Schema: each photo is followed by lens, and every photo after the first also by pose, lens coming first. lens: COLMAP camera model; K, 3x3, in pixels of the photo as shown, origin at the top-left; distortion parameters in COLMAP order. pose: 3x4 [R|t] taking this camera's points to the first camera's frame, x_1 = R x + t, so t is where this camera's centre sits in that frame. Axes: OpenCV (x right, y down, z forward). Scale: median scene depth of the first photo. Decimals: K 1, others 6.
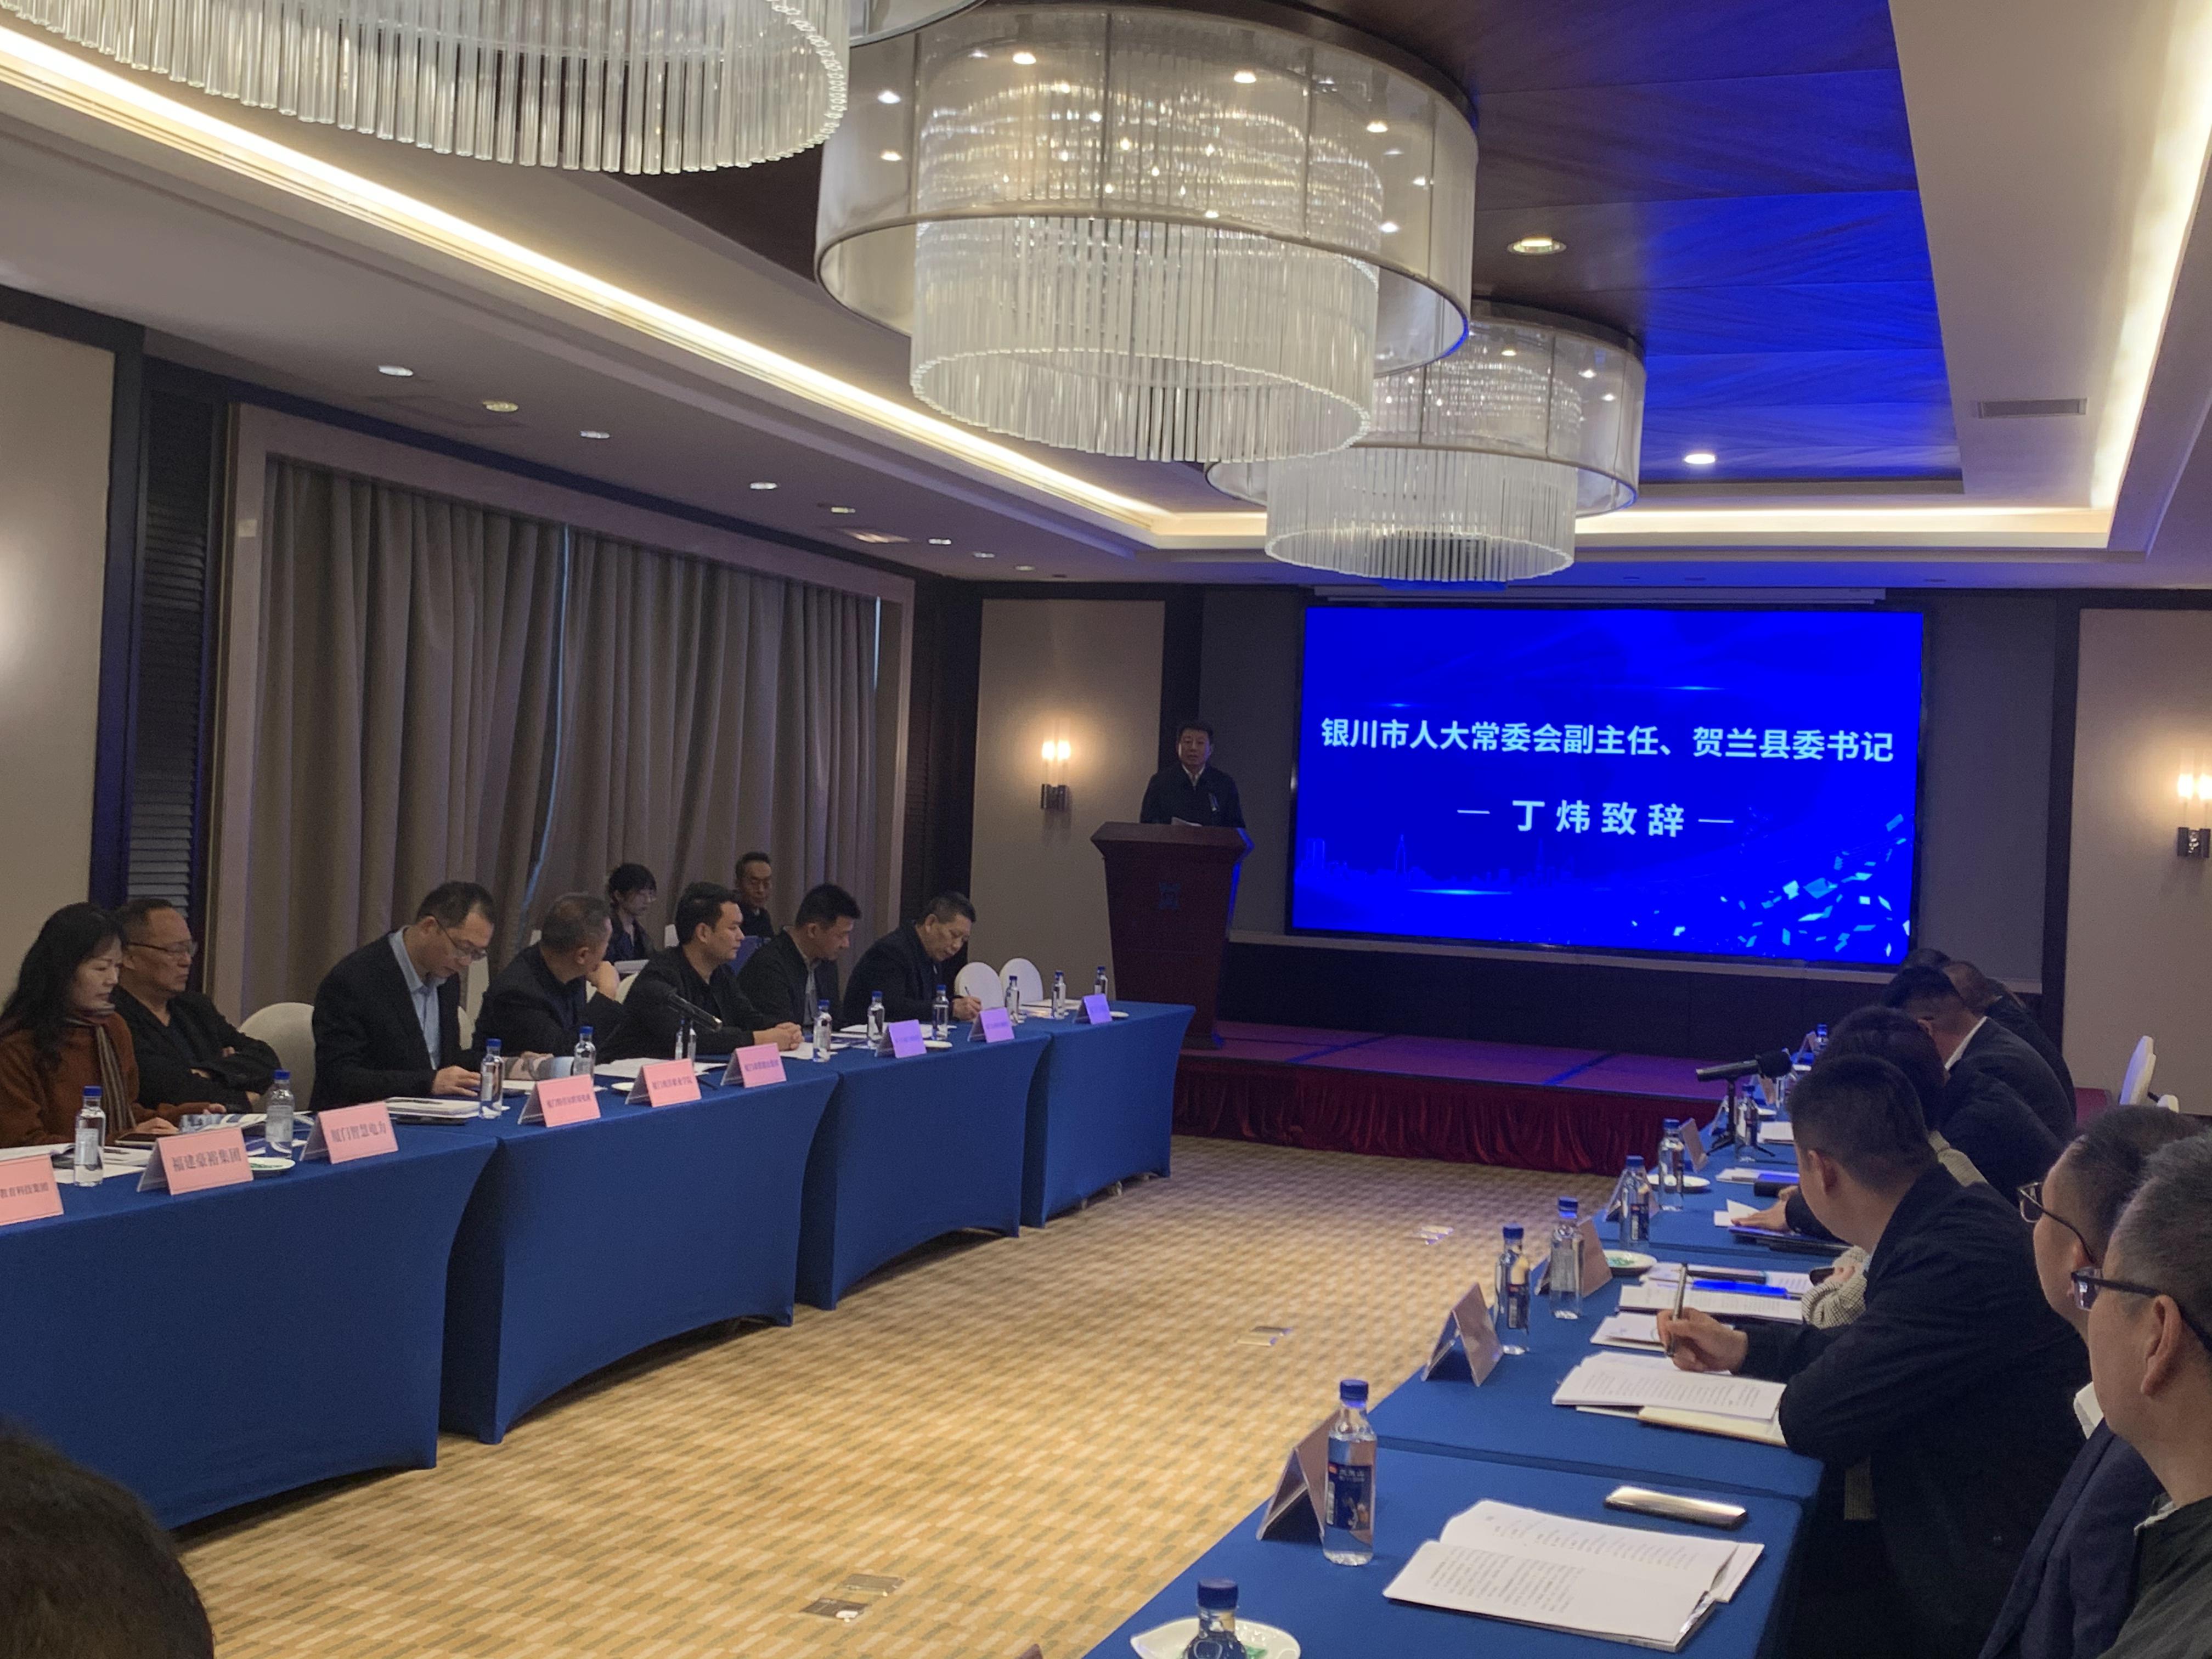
lens RADIAL K [[2485.3, 0, 1104.3], [0, 2485.3, 832.6], [0, 0, 1]] dist [0.105477, 0.000000]
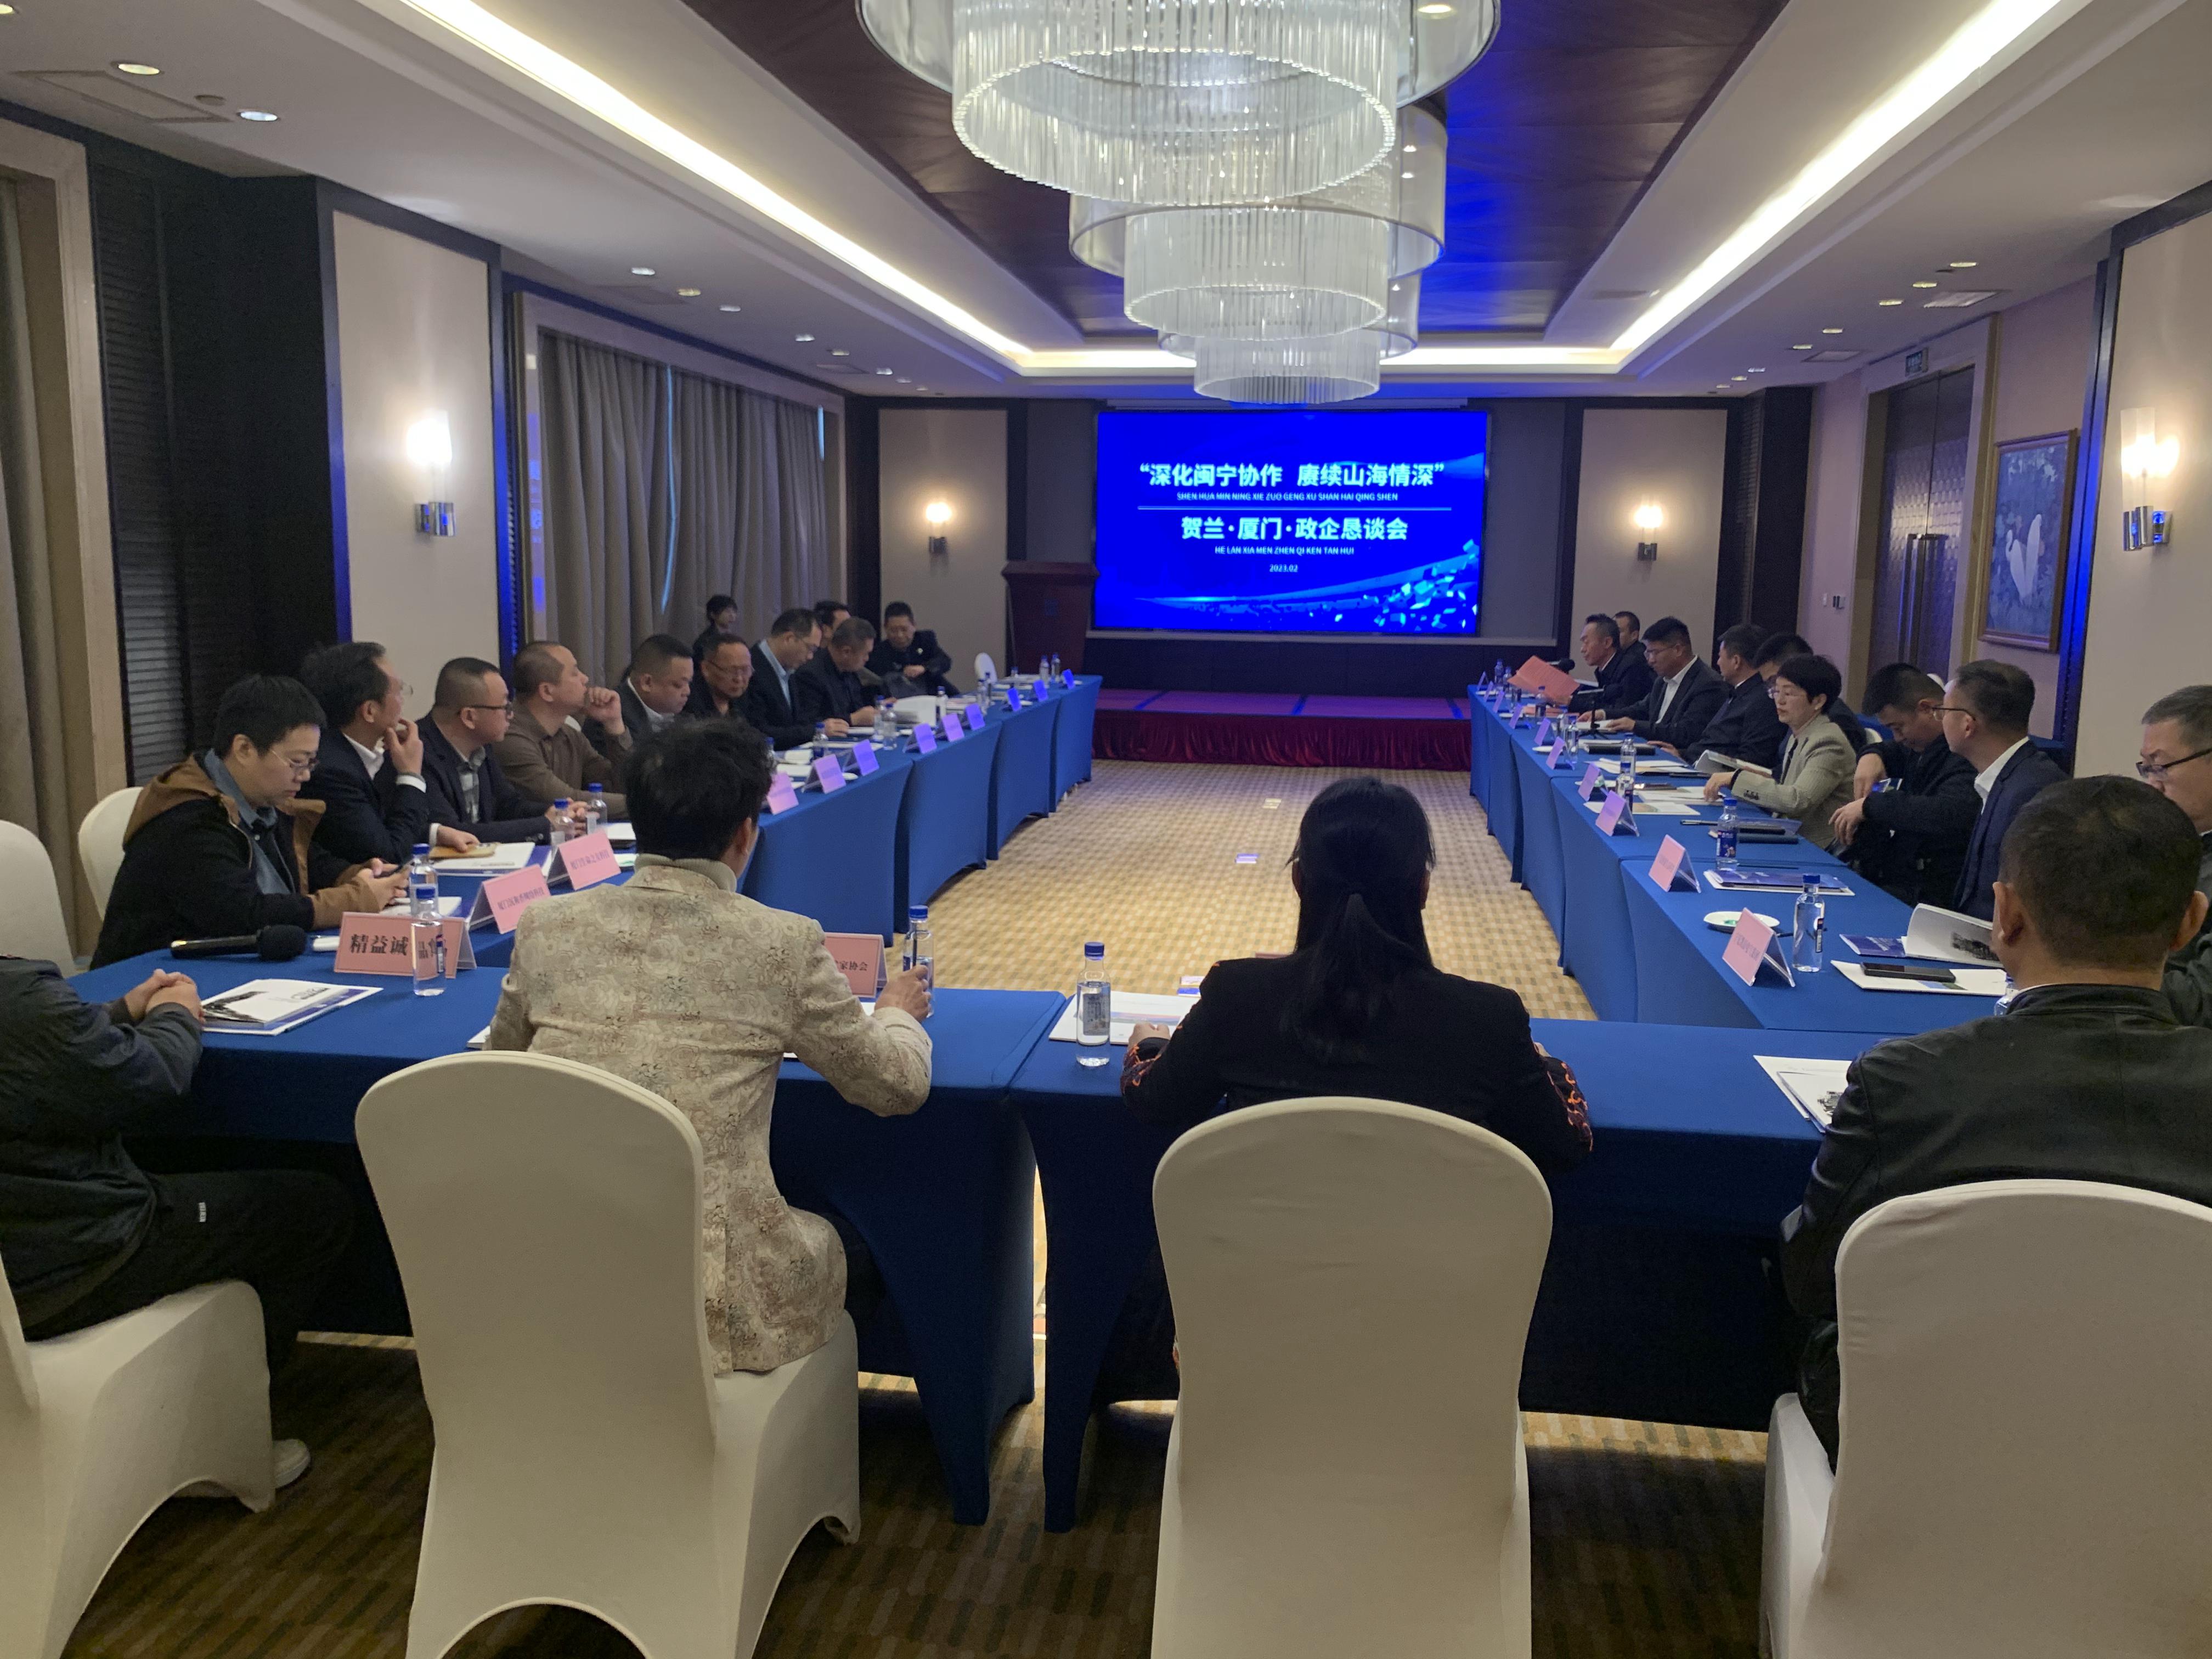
lens RADIAL K [[1761.5, 0, 1107.2], [0, 1761.5, 825.1], [0, 0, 1]] dist [0.058890, -0.002097]
pose [[0.977581, -0.060691, 0.201625, -0.172022], [0.030300, 0.988141, 0.150530, -0.004667], [-0.208369, -0.141046, 0.967827, -0.095847]]
